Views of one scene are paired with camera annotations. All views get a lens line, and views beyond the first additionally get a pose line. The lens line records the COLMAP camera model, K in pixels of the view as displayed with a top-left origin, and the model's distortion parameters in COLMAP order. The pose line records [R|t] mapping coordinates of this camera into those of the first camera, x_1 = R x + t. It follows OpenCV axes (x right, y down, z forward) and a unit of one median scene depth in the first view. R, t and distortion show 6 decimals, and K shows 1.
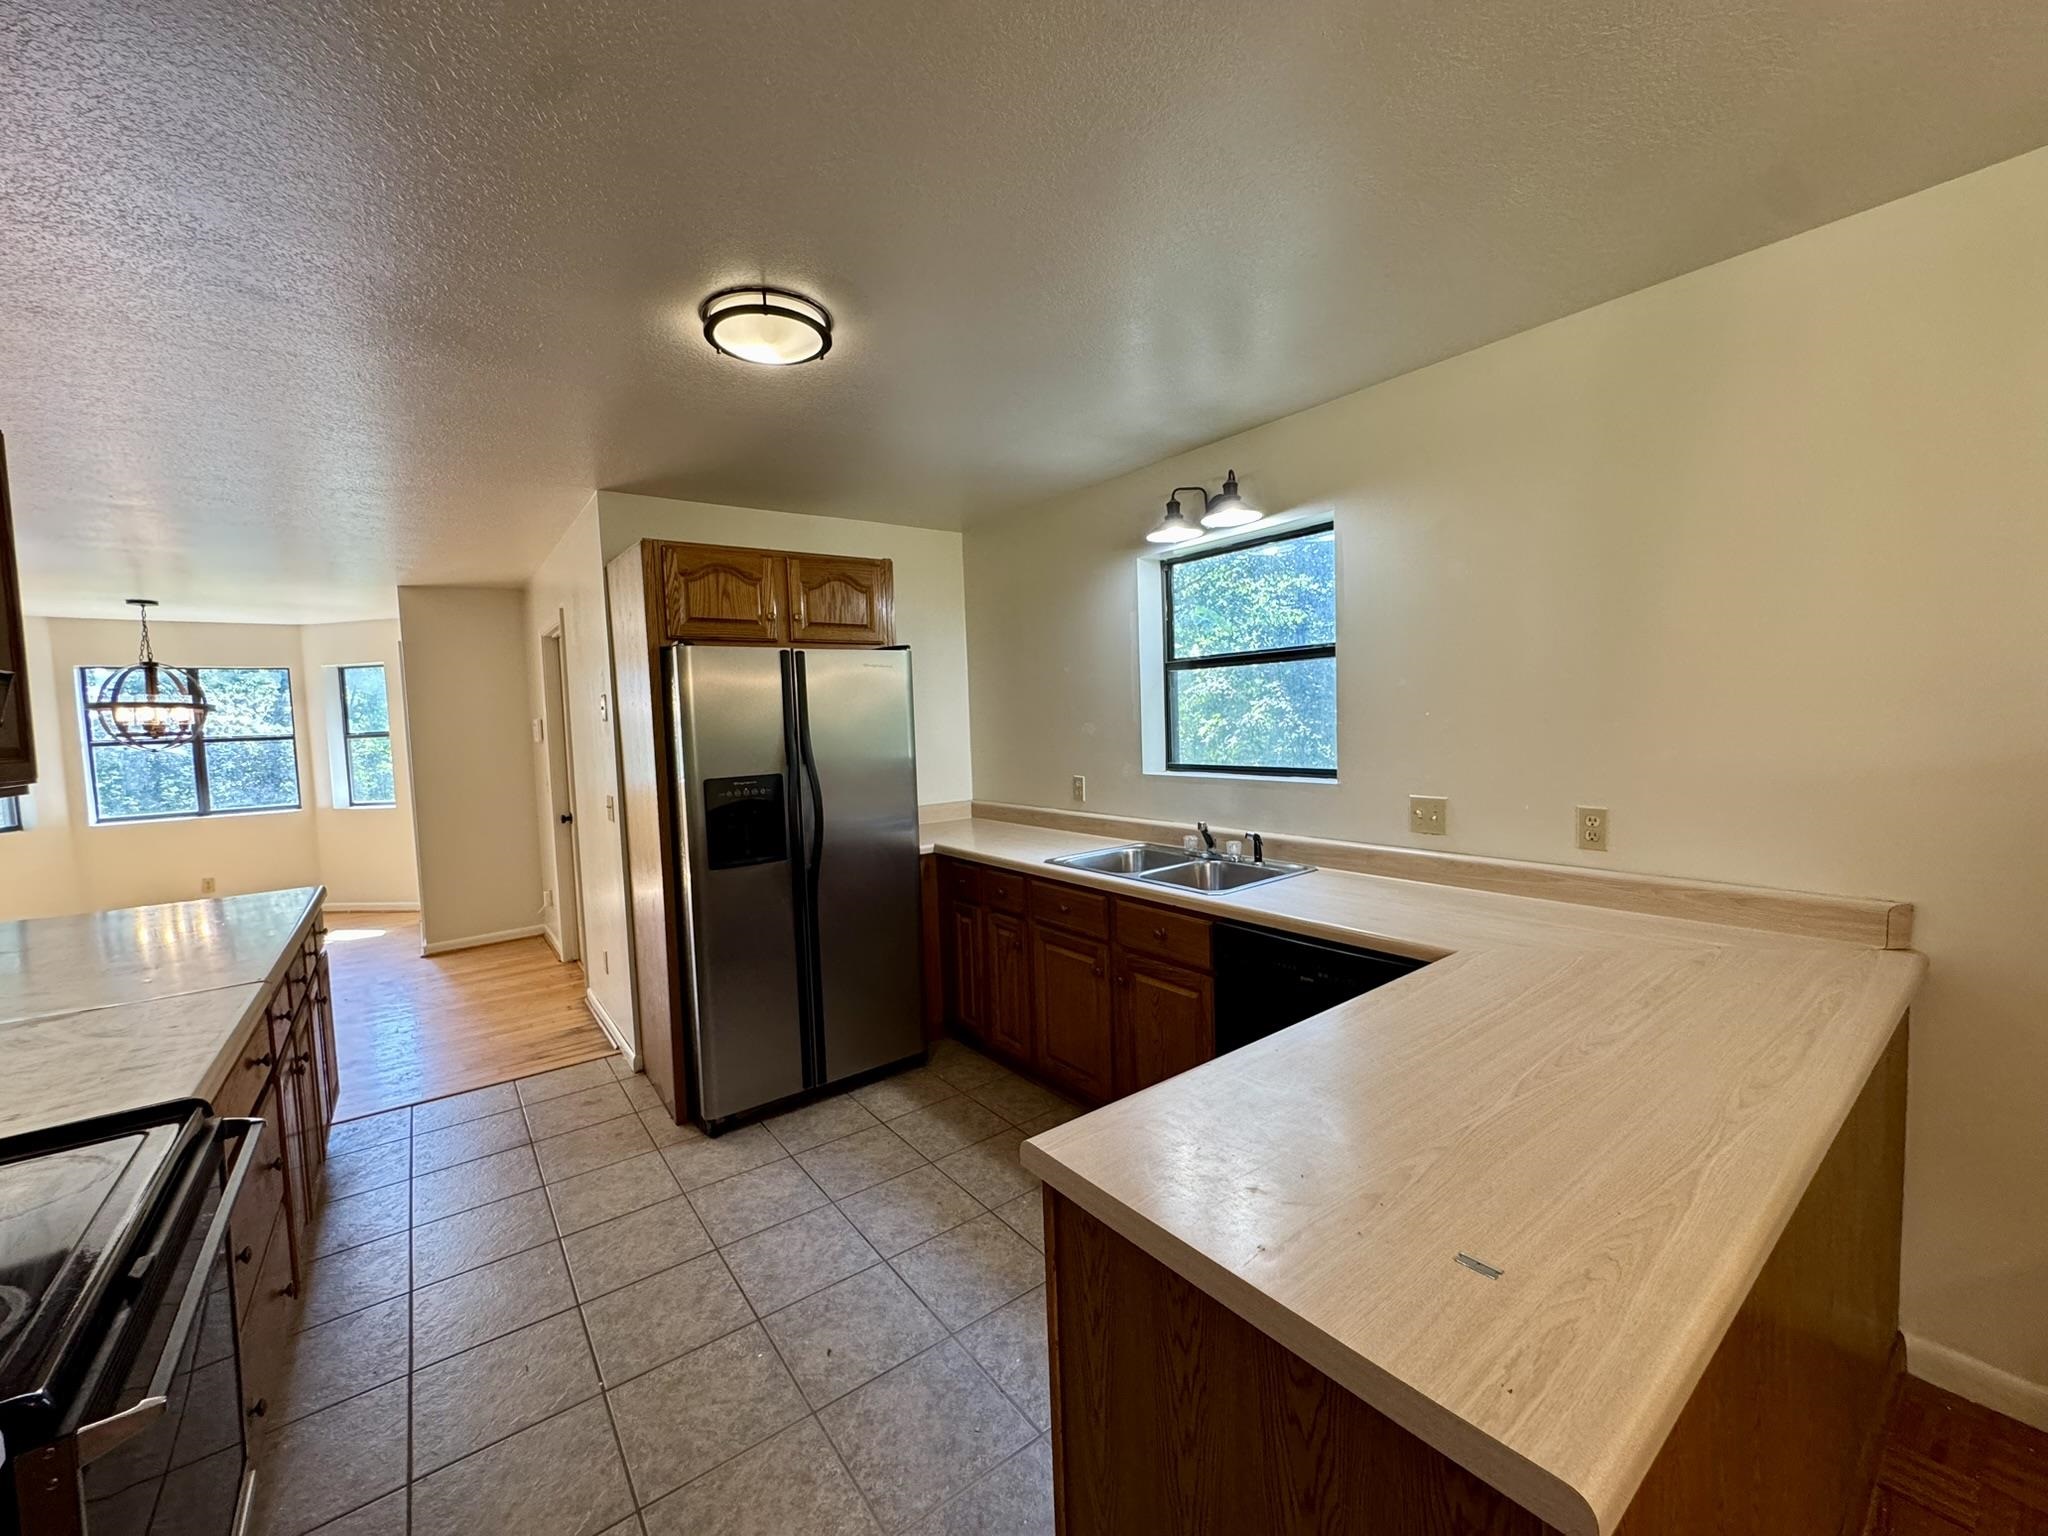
lens RADIAL K [[815.7, 0, 1022.7], [0, 815.7, 761.6], [0, 0, 1]] dist [-0.001276, -0.000103]
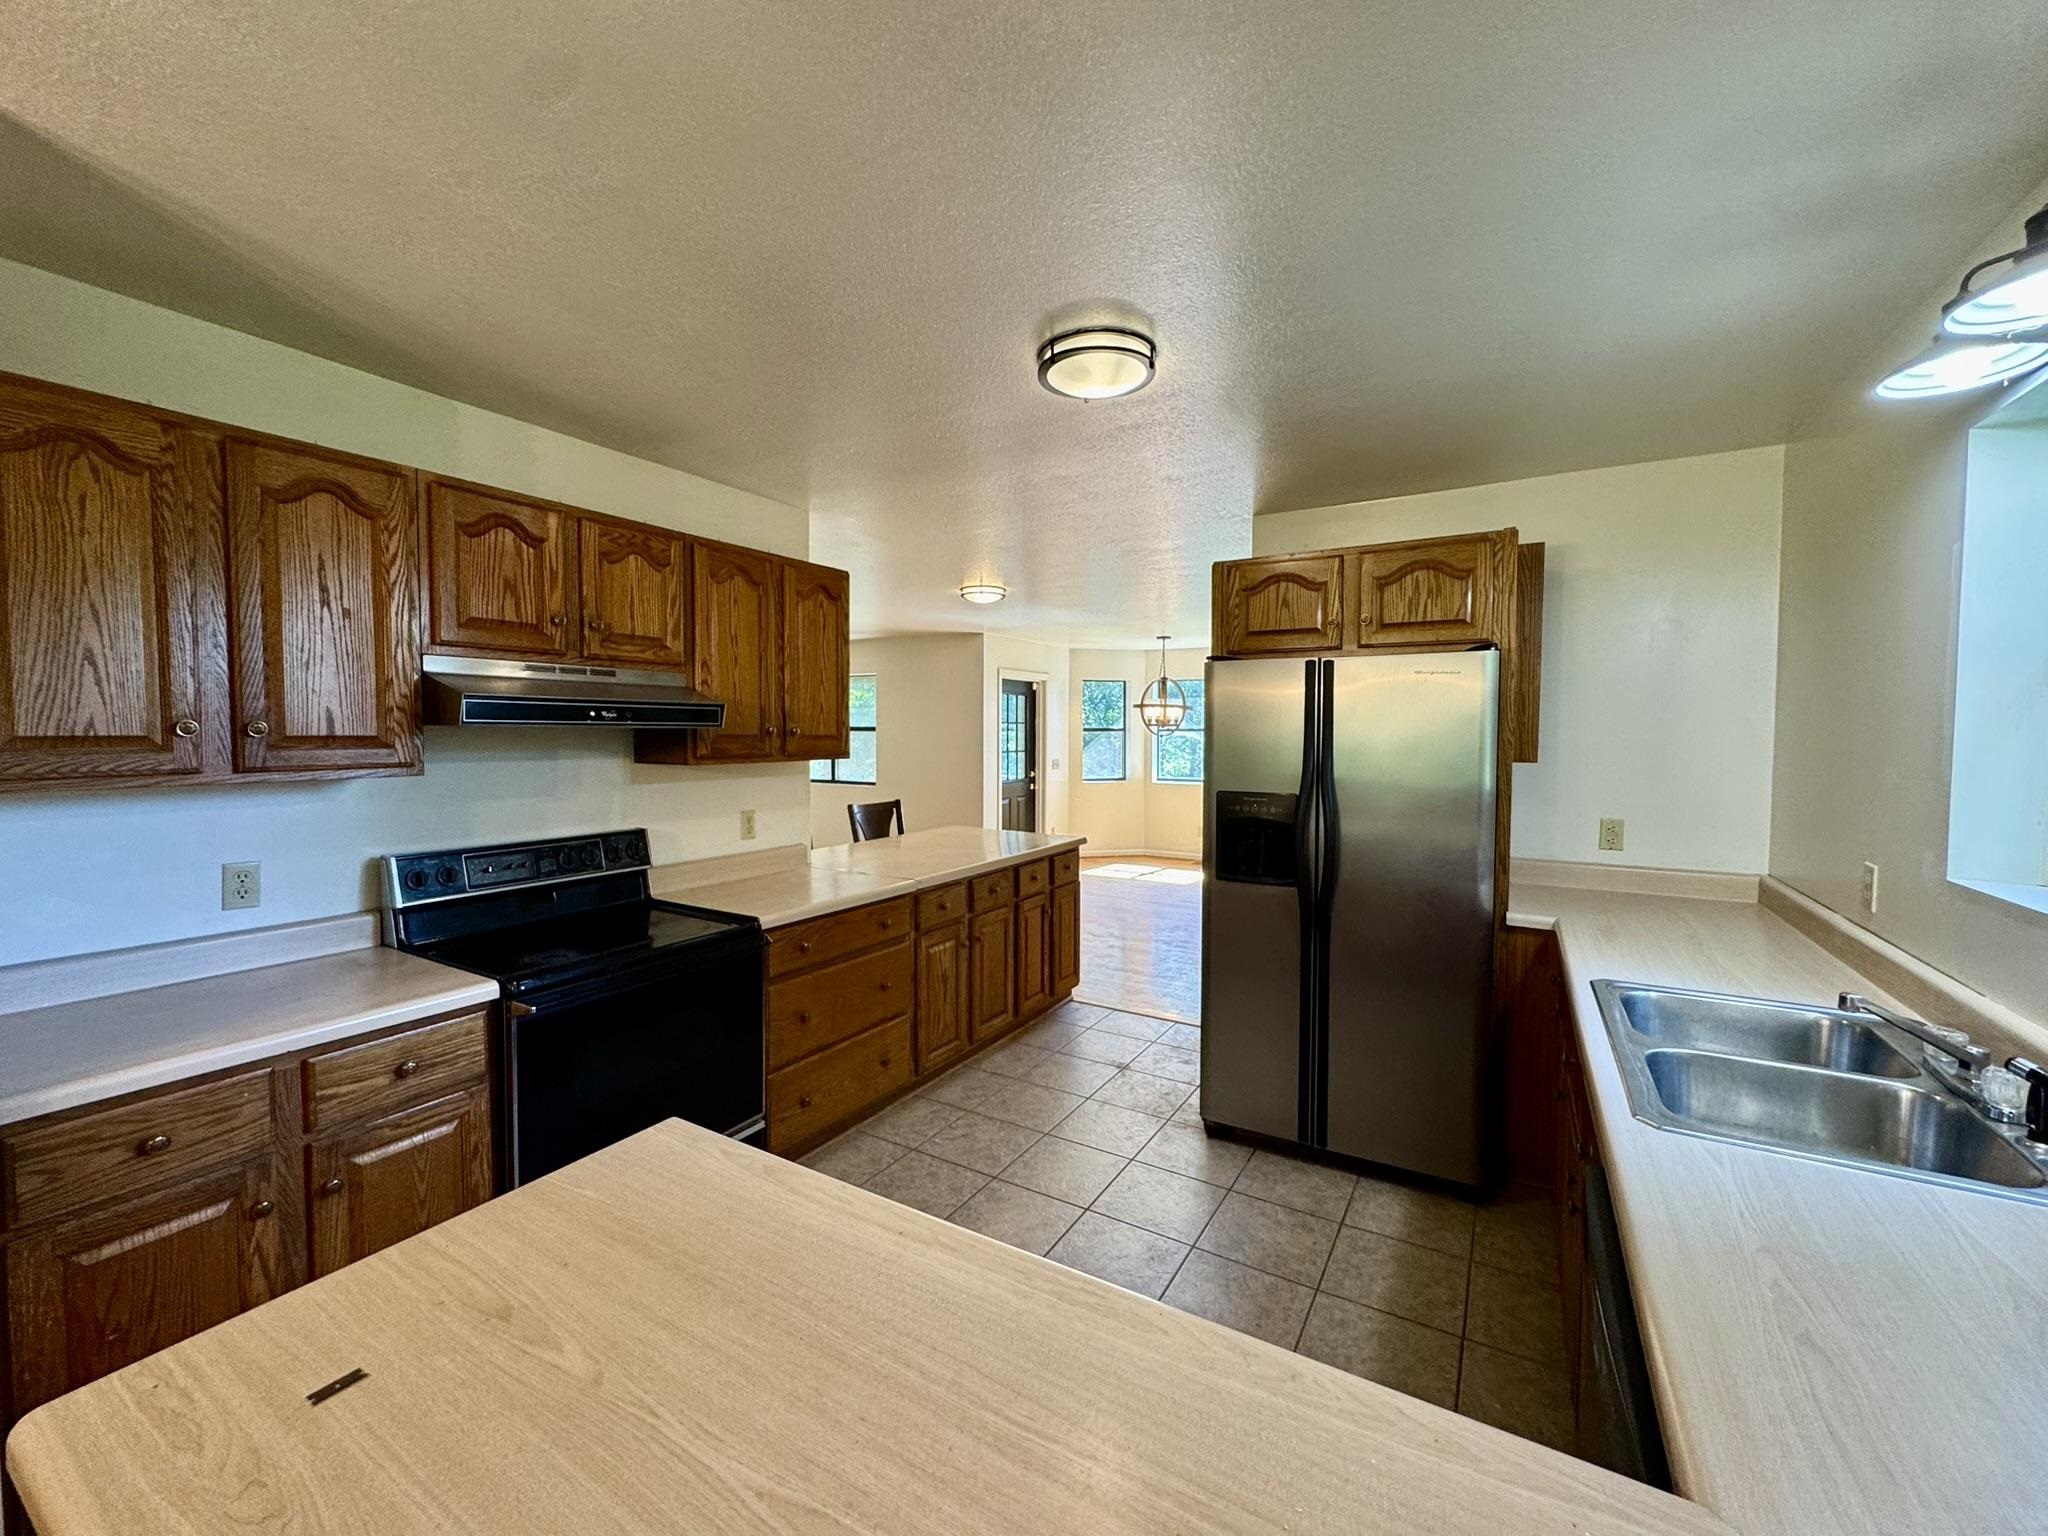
lens RADIAL K [[815.7, 0, 1022.7], [0, 815.7, 761.6], [0, 0, 1]] dist [-0.001276, -0.000103]
pose [[0.371443, 0.074252, -0.925482, 0.259296], [-0.070399, 0.996180, 0.051670, -0.027829], [0.925783, 0.045960, 0.375251, 0.212497]]
